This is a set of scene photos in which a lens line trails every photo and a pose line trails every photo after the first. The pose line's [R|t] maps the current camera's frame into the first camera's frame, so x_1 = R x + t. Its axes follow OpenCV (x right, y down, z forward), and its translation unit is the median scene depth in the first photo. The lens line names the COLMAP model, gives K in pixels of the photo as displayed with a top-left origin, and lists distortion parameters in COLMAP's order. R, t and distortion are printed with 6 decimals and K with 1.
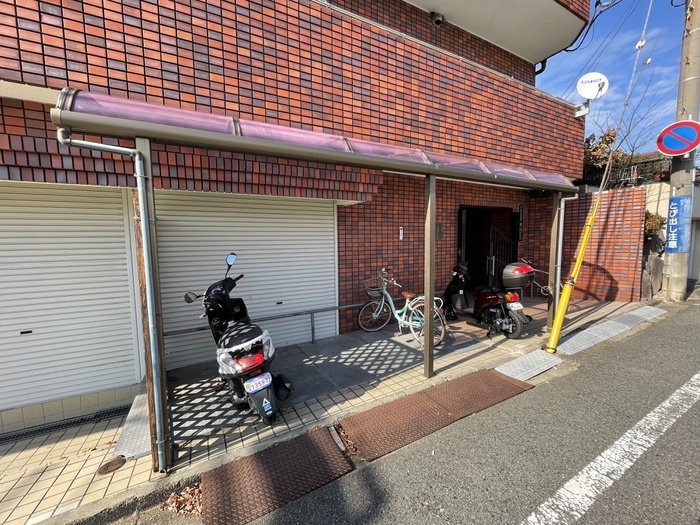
lens RADIAL K [[281.4, 0, 348.6], [0, 281.4, 262.5], [0, 0, 1]] dist [-0.003186, -0.000147]
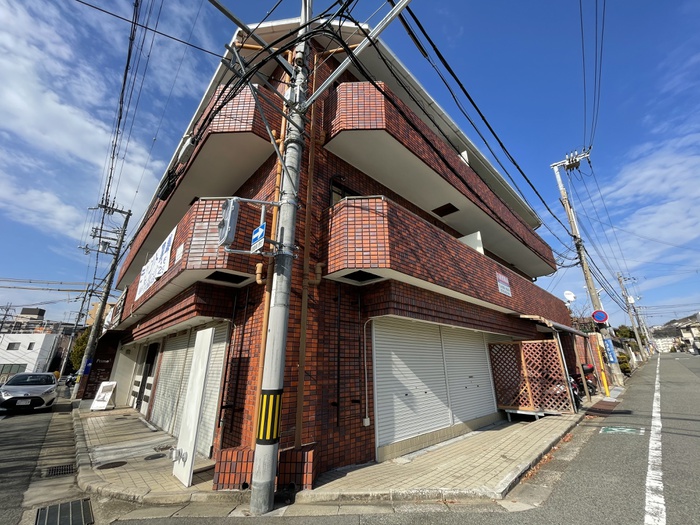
lens RADIAL K [[281.4, 0, 352.5], [0, 281.4, 262.3], [0, 0, 1]] dist [-0.003186, -0.000147]
pose [[0.964364, 0.097618, 0.245914, -1.635329], [0.013588, 0.909949, -0.414499, 0.142927], [-0.264231, 0.403069, 0.876195, -0.836693]]
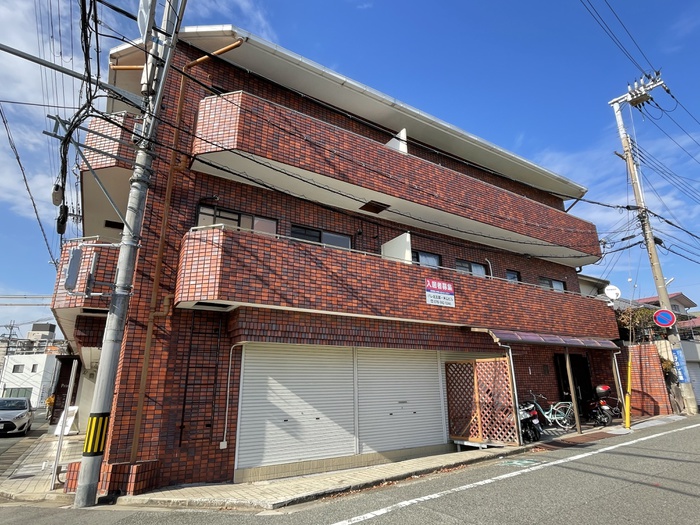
lens RADIAL K [[391.1, 0, 350.0], [0, 391.1, 263.4], [0, 0, 1]] dist [-0.003362, 0.000577]
pose [[0.997091, 0.022601, 0.072792, -1.030983], [0.006125, 0.928178, -0.372086, 0.160529], [-0.075974, 0.371450, 0.925339, -1.295592]]
